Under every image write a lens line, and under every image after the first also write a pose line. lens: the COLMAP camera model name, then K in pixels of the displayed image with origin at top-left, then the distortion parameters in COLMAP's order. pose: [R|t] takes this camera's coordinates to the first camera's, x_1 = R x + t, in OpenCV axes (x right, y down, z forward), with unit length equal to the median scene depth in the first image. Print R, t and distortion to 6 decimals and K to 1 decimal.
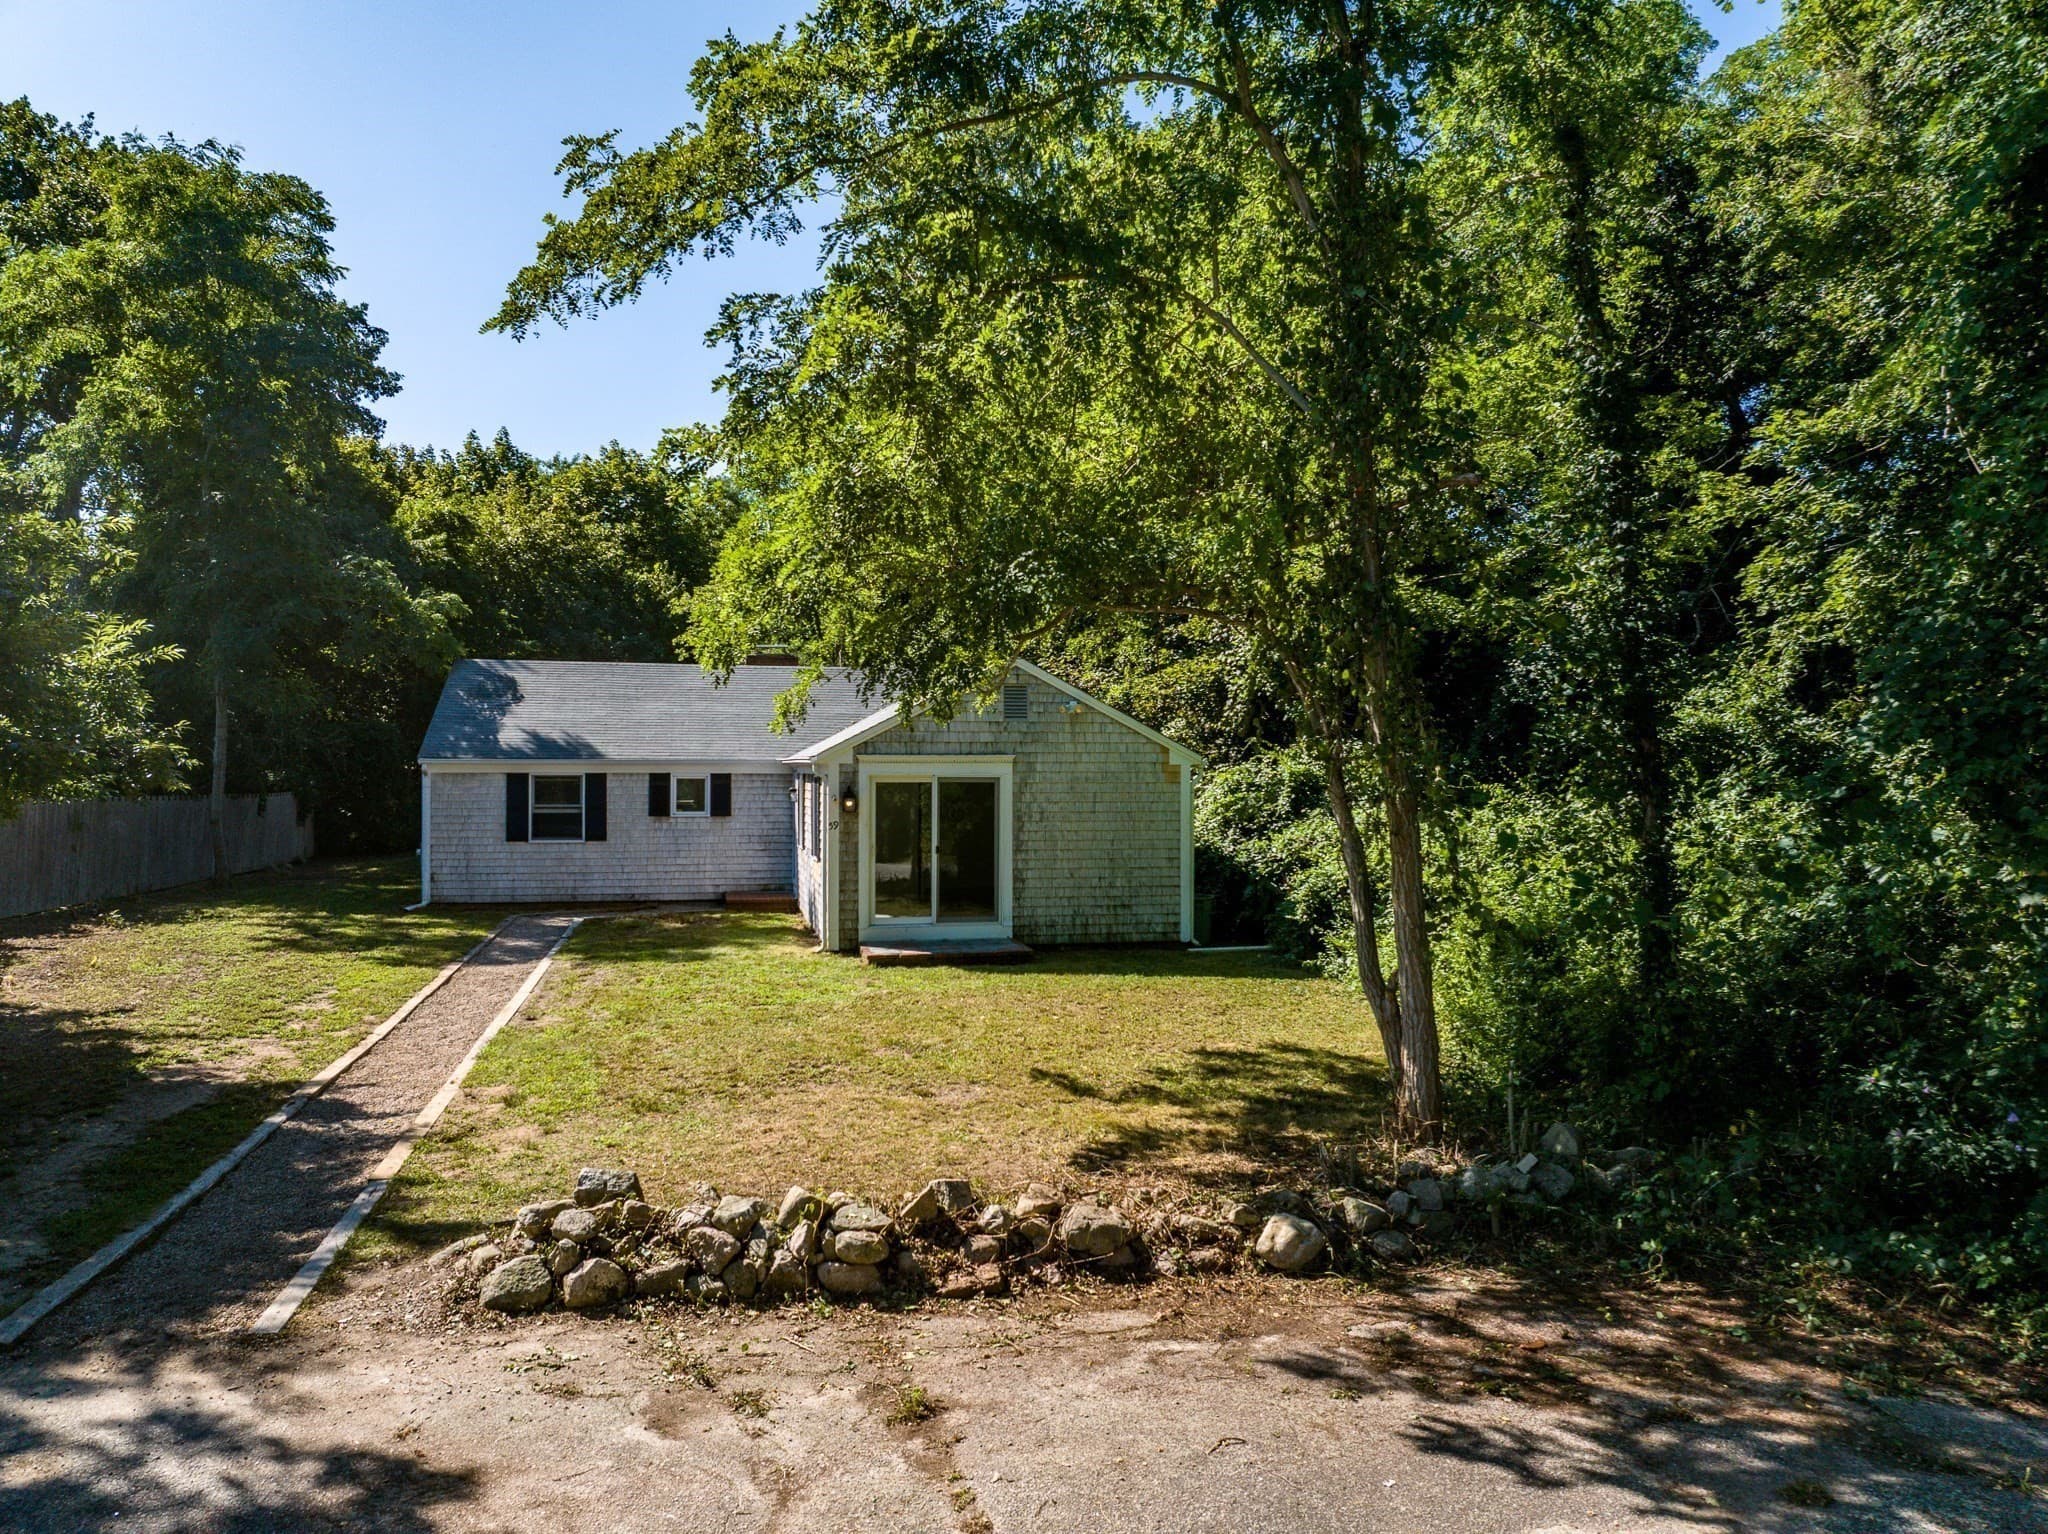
lens RADIAL K [[1443.5, 0, 1024.2], [0, 1443.5, 760.2], [0, 0, 1]] dist [-0.045030, -0.000815]
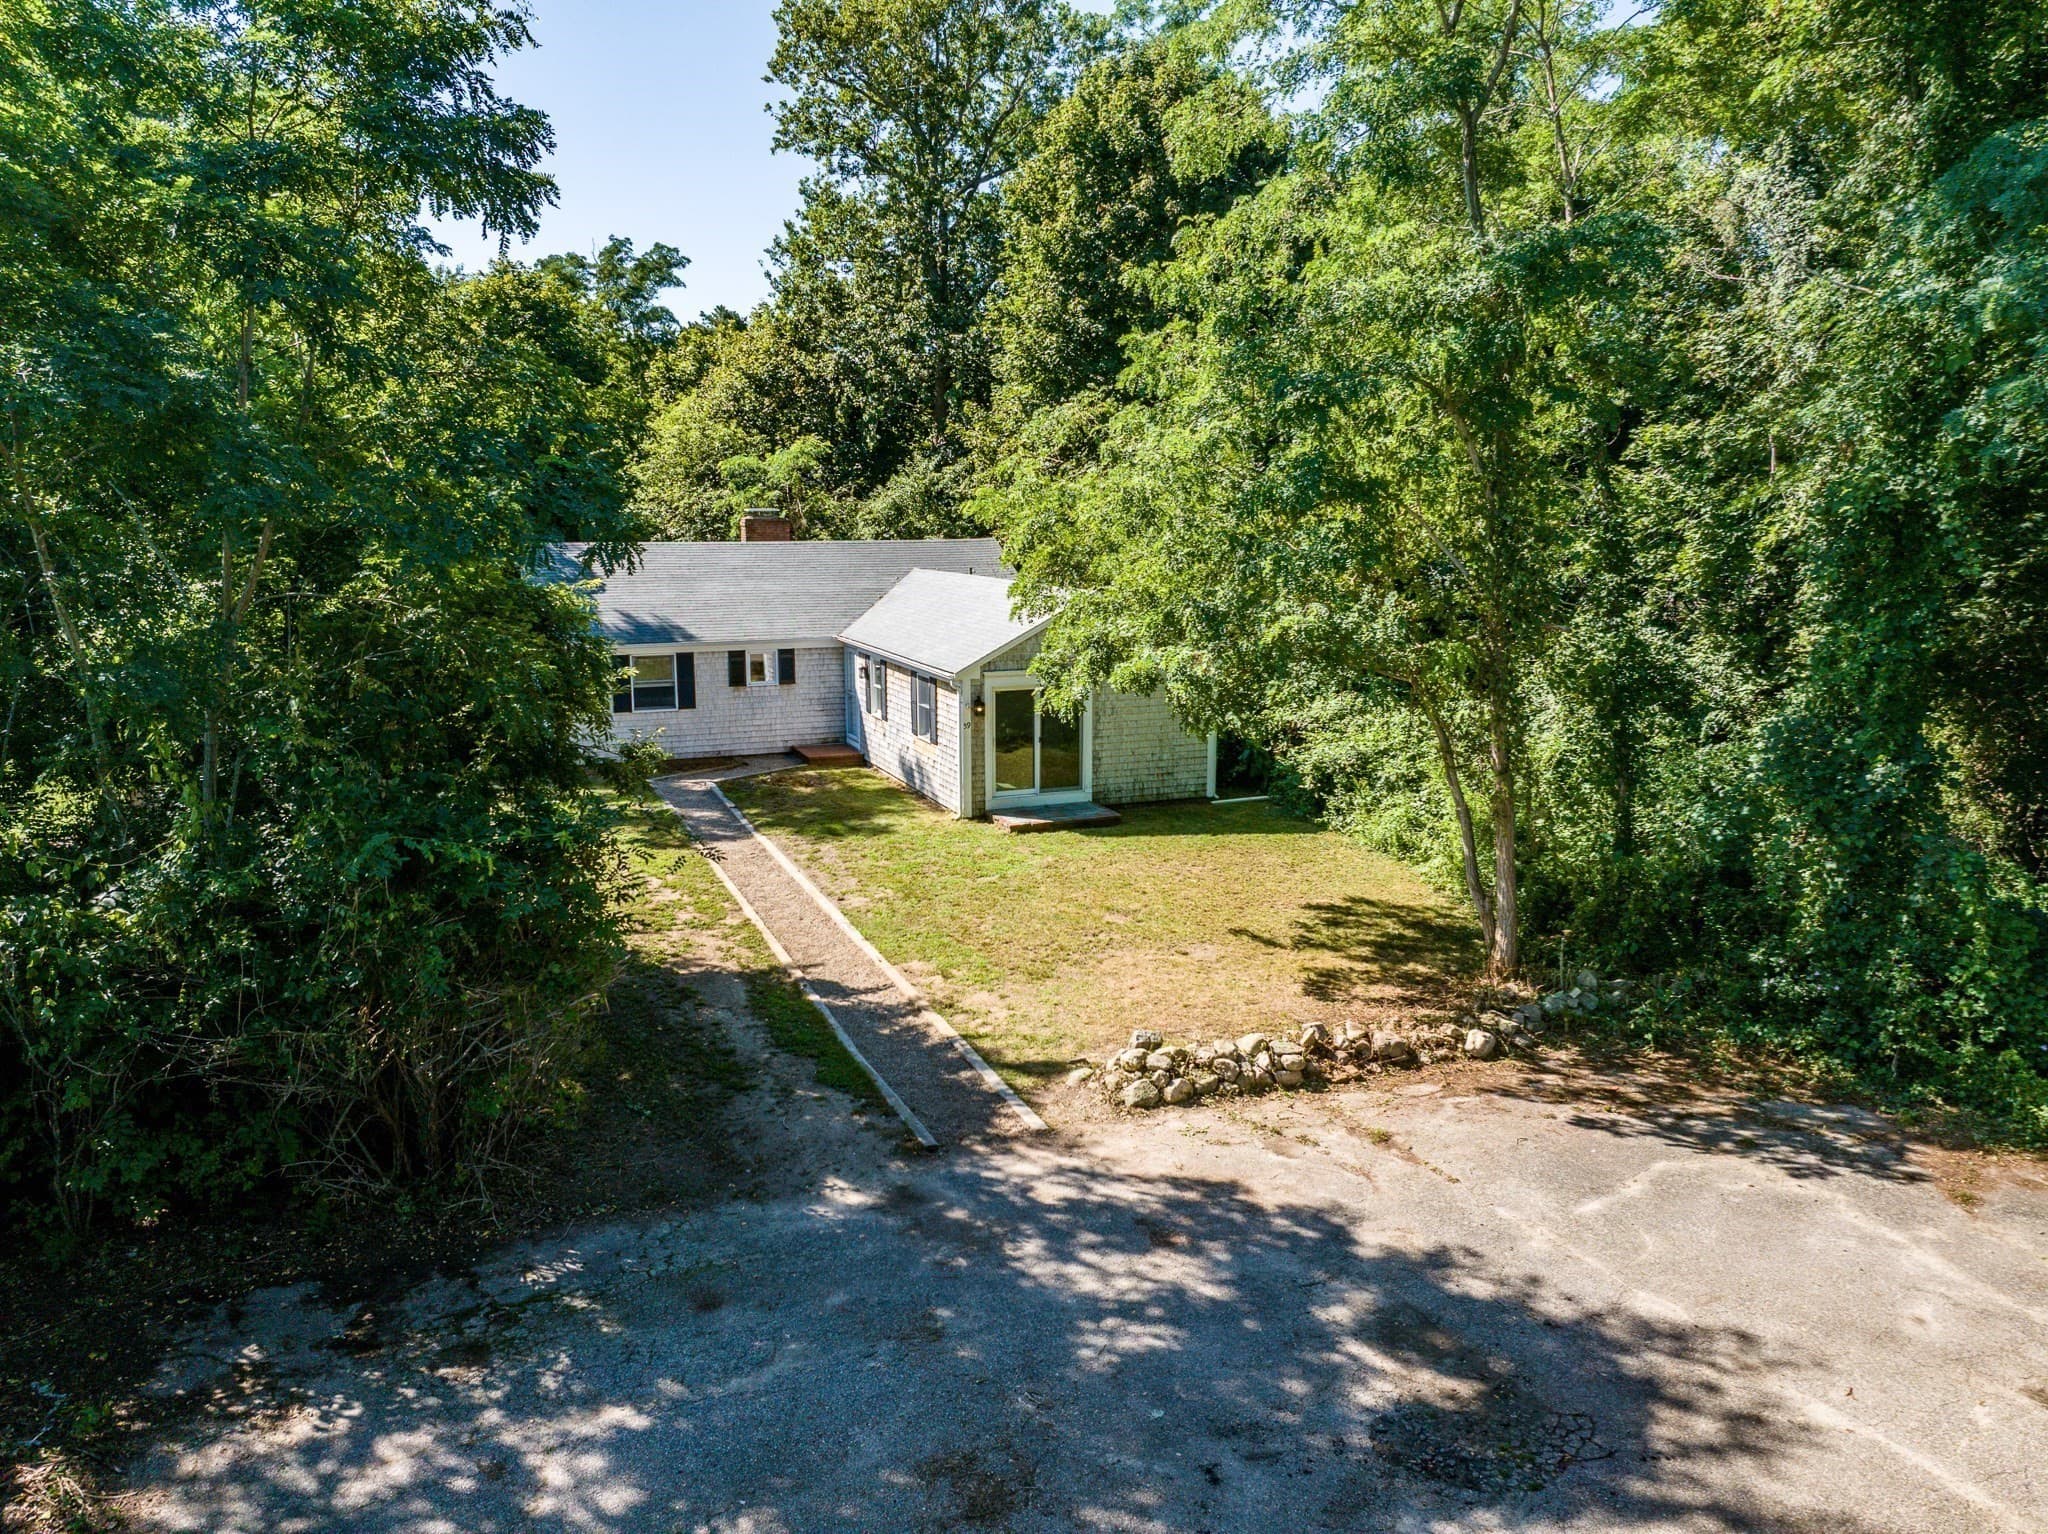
lens RADIAL K [[1443.5, 0, 1024.8], [0, 1443.5, 768.0], [0, 0, 1]] dist [-0.045030, -0.000815]
pose [[0.986043, -0.031732, 0.163438, -0.751462], [0.000569, 0.982305, 0.187285, -0.414774], [-0.166489, -0.184578, 0.968614, -0.759260]]
